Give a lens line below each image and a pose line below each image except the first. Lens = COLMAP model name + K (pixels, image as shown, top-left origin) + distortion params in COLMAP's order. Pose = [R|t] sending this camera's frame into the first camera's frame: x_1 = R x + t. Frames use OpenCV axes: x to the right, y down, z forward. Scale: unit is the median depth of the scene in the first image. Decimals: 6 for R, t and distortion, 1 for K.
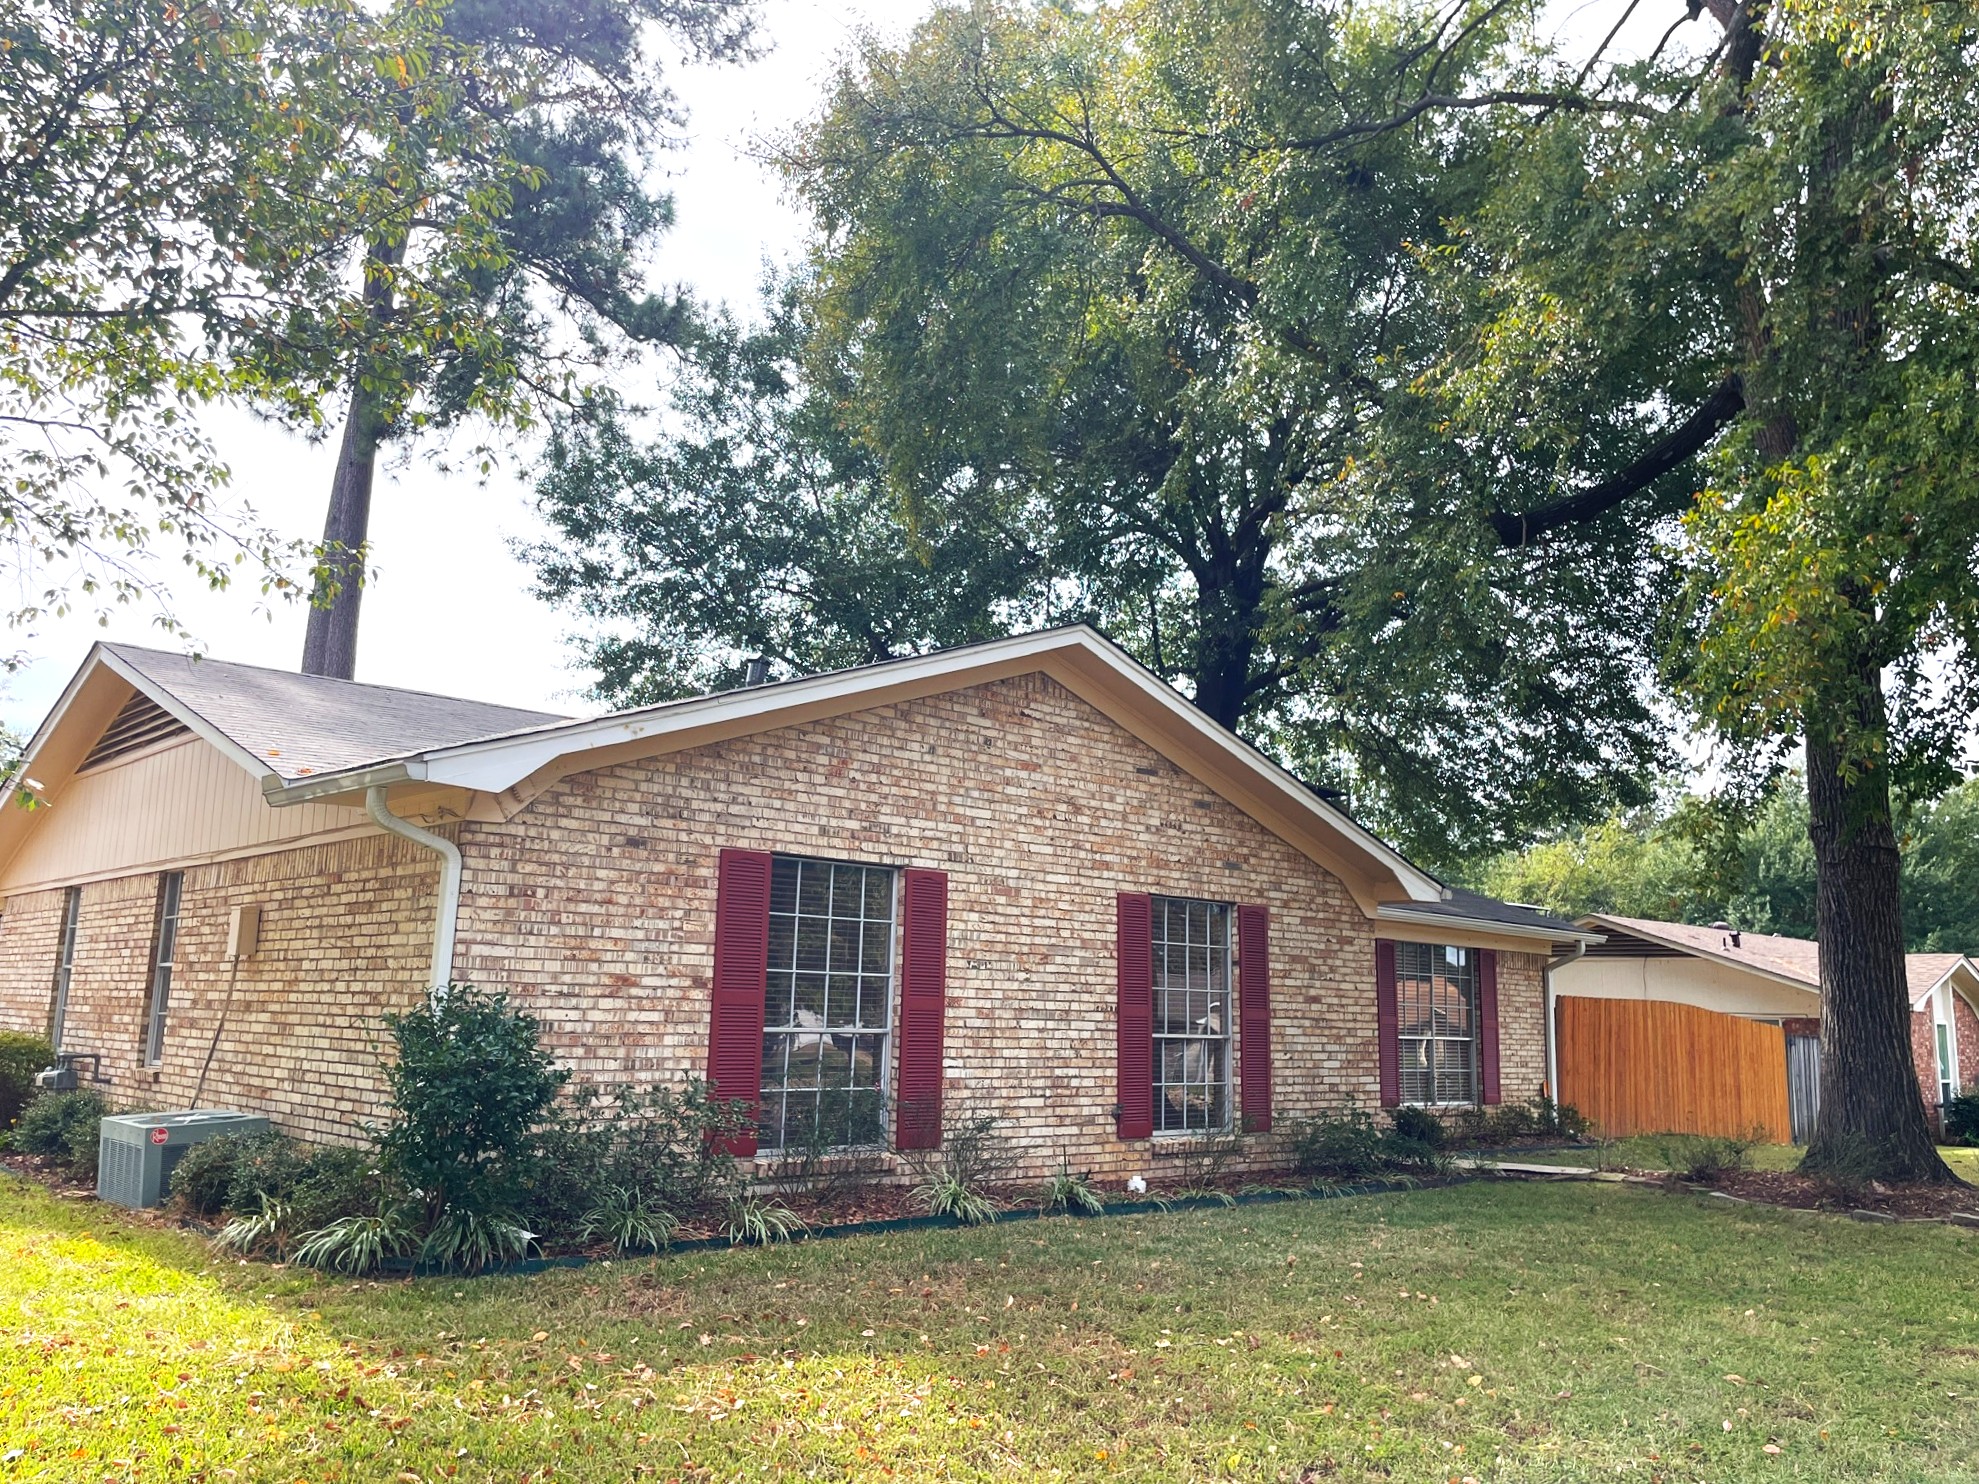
lens RADIAL K [[1524.0, 0, 996.0], [0, 1524.0, 732.8], [0, 0, 1]] dist [0.106723, -0.103376]
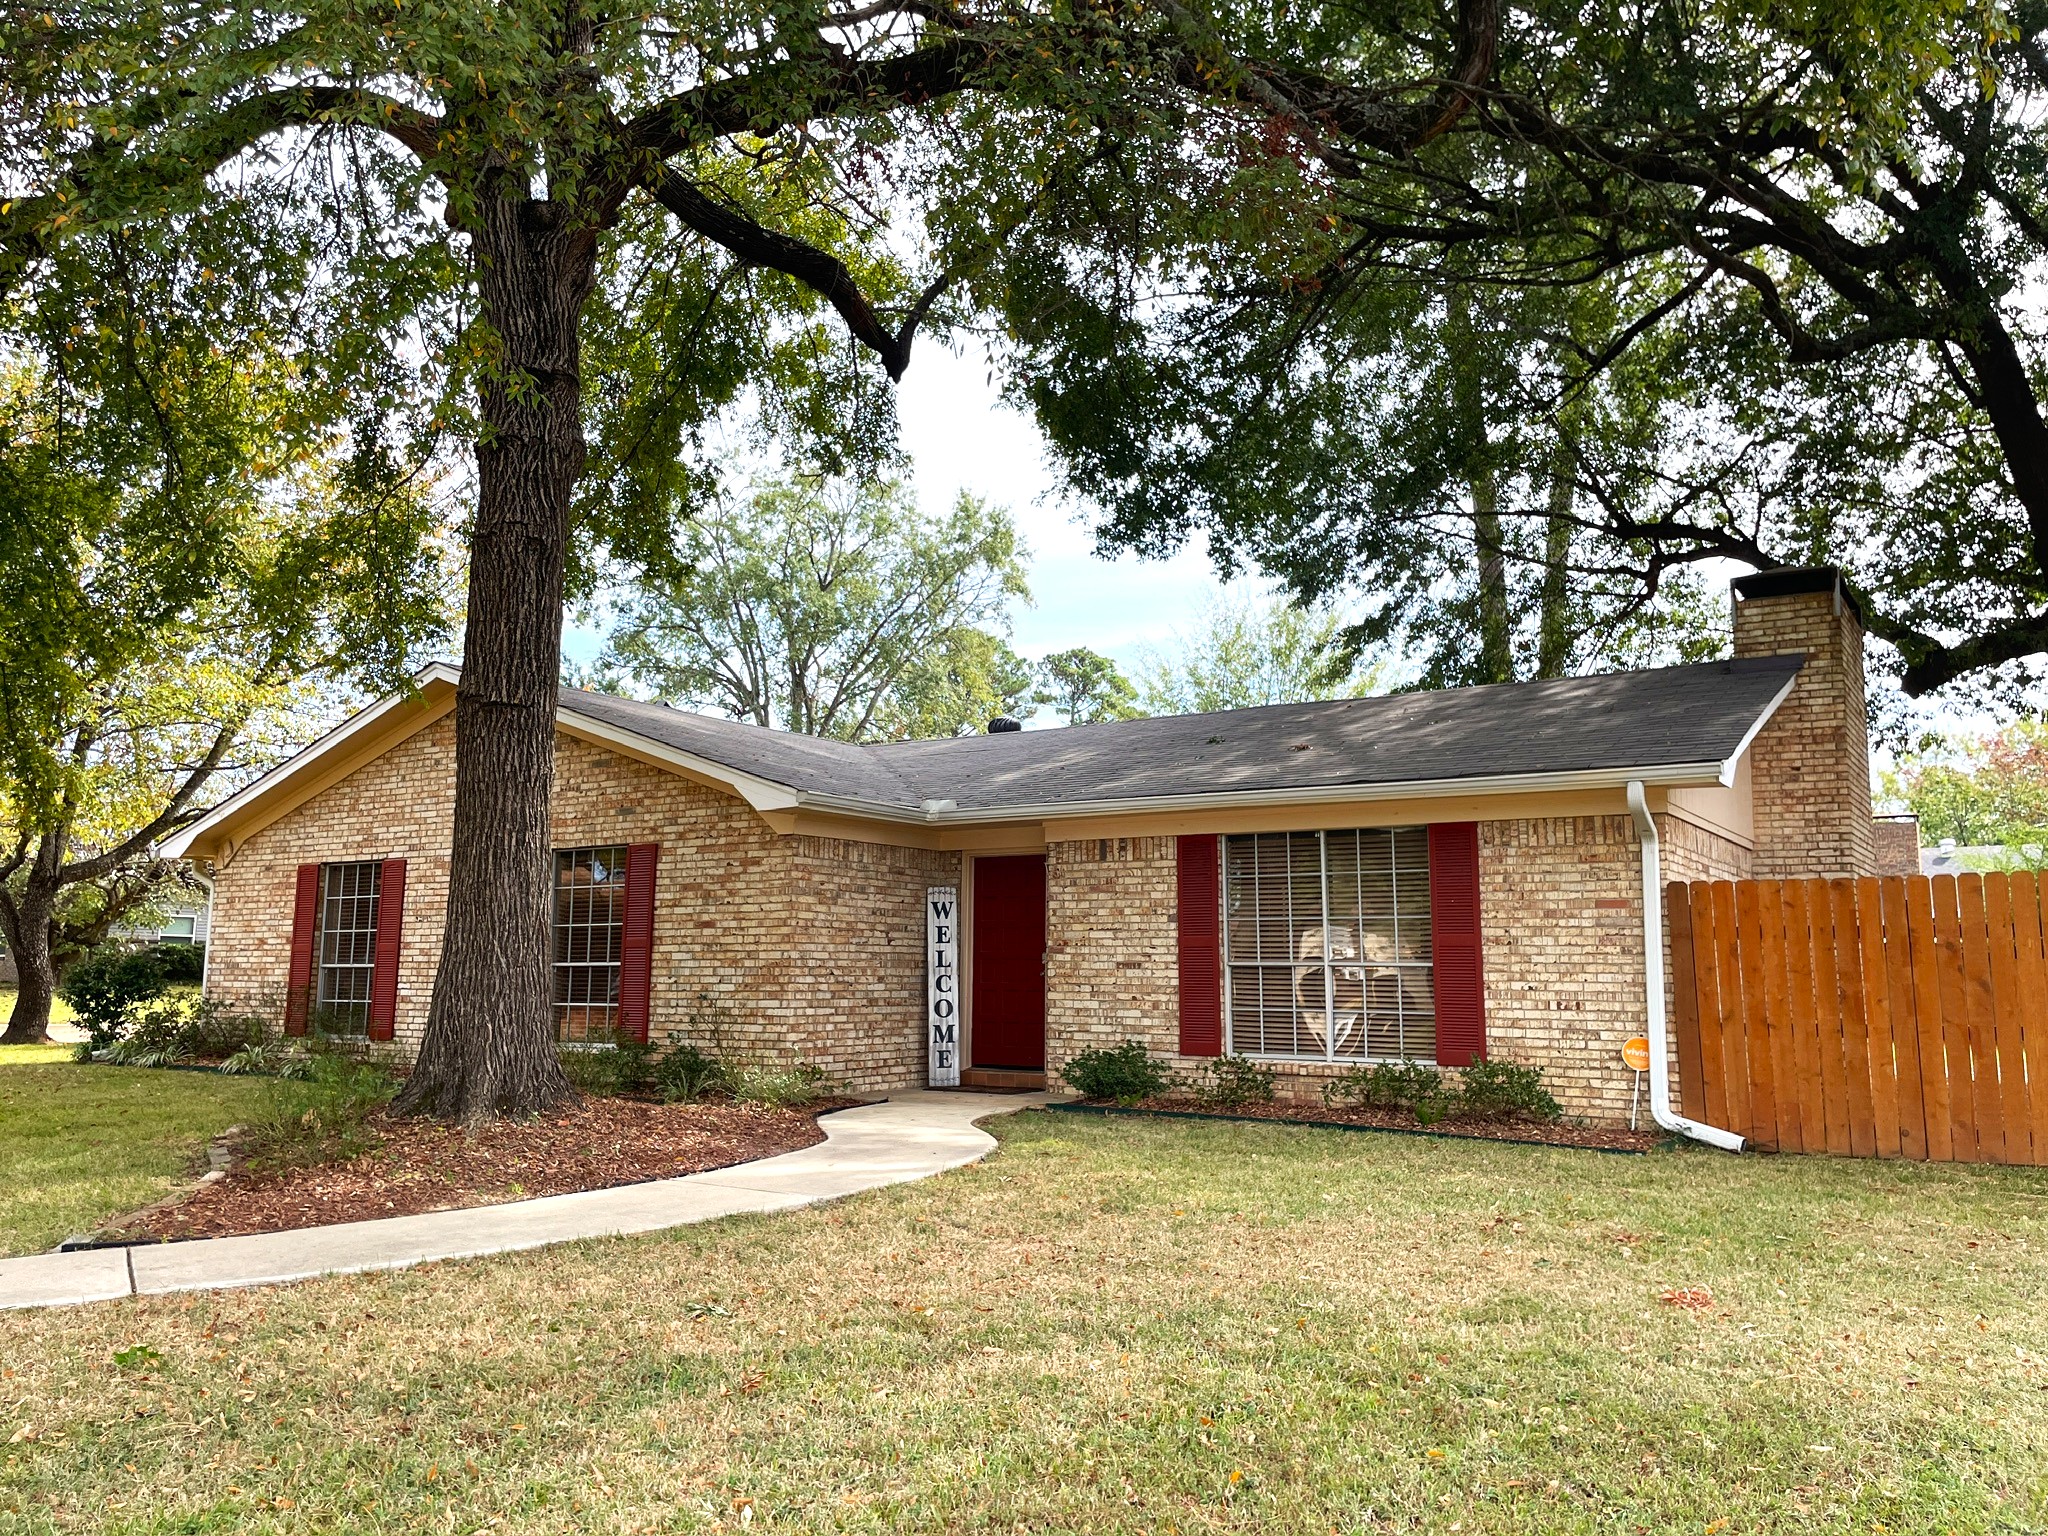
lens RADIAL K [[1577.1, 0, 1030.7], [0, 1577.1, 758.5], [0, 0, 1]] dist [0.106723, -0.103376]
pose [[0.230015, -0.159440, -0.960037, 1.444437], [0.176109, 0.977021, -0.120067, 0.259494], [0.957120, -0.141454, 0.252809, 1.078350]]
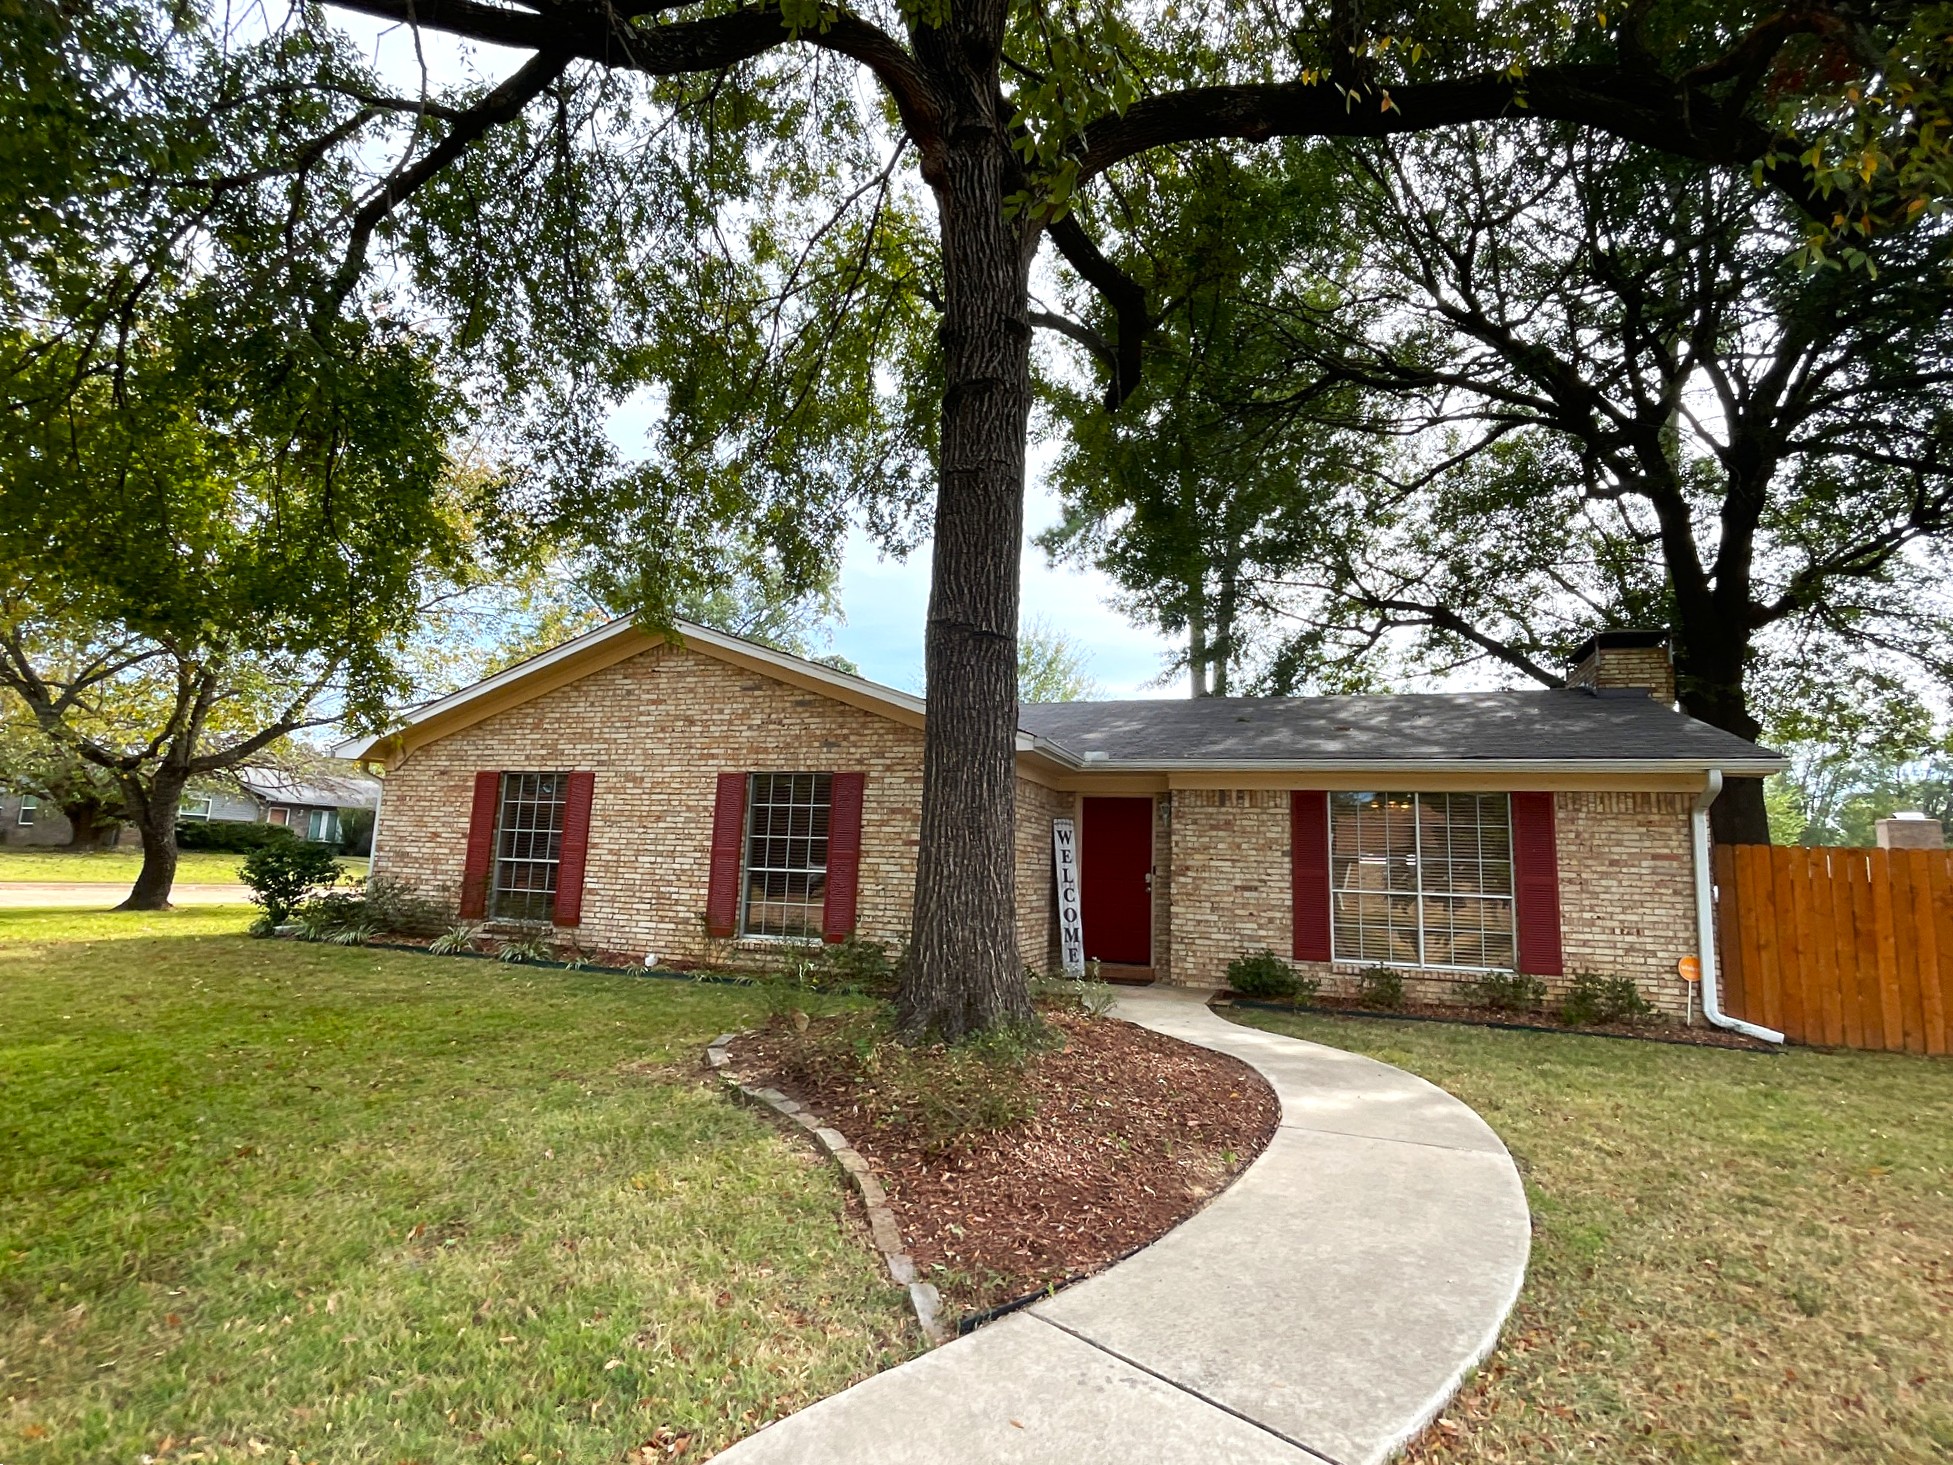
lens RADIAL K [[943.6, 0, 982.5], [0, 943.6, 728.4], [0, 0, 1]] dist [0.001953, -0.000238]
pose [[0.469200, -0.143302, -0.871387, 1.009835], [0.134874, 0.986798, -0.089659, 0.178468], [0.872731, -0.075460, 0.482334, 0.781554]]
